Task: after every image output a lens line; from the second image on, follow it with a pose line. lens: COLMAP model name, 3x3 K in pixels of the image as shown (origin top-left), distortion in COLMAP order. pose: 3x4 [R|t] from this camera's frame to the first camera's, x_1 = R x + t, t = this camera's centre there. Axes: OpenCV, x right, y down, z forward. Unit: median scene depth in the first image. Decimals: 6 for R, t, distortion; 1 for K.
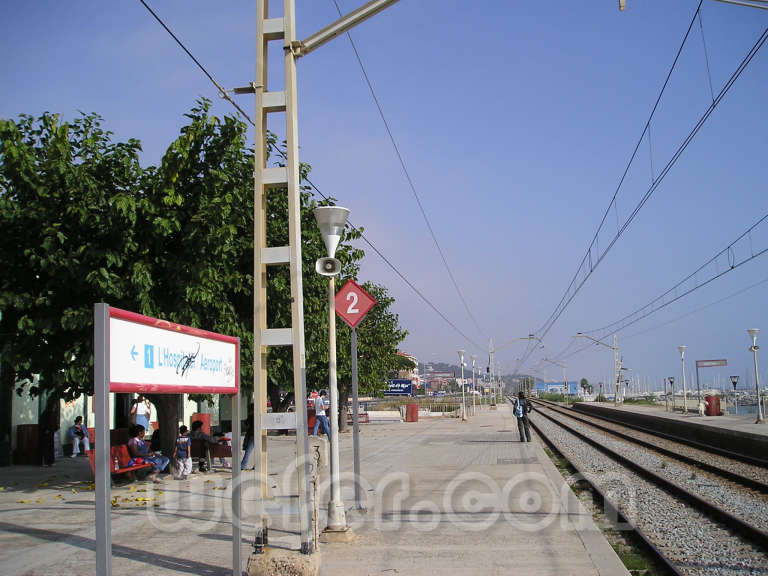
lens RADIAL K [[794.7, 0, 387.1], [0, 794.7, 292.6], [0, 0, 1]] dist [-0.119230, 0.000000]
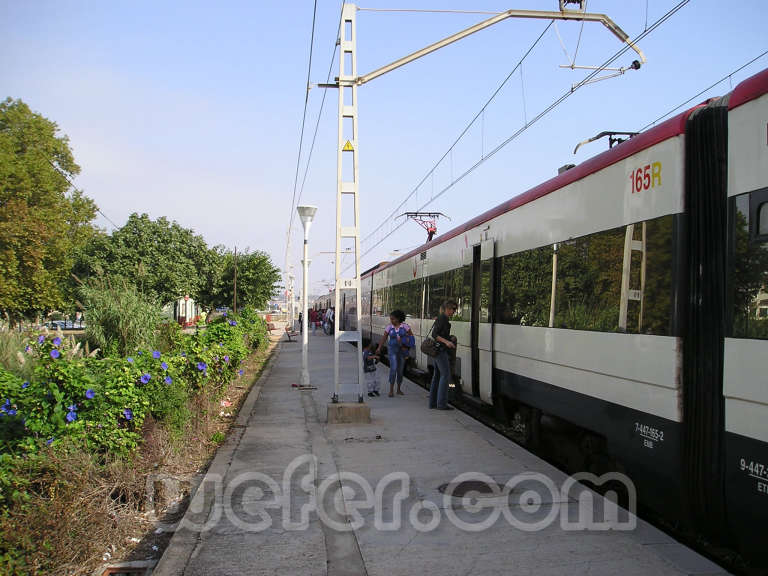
lens RADIAL K [[808.4, 0, 381.0], [0, 808.4, 290.8], [0, 0, 1]] dist [-0.087343, 0.000000]
pose [[0.969690, 0.027213, 0.242819, -0.217780], [-0.051006, 0.994429, 0.092245, -0.154773], [-0.238956, -0.101834, 0.965676, -1.284657]]
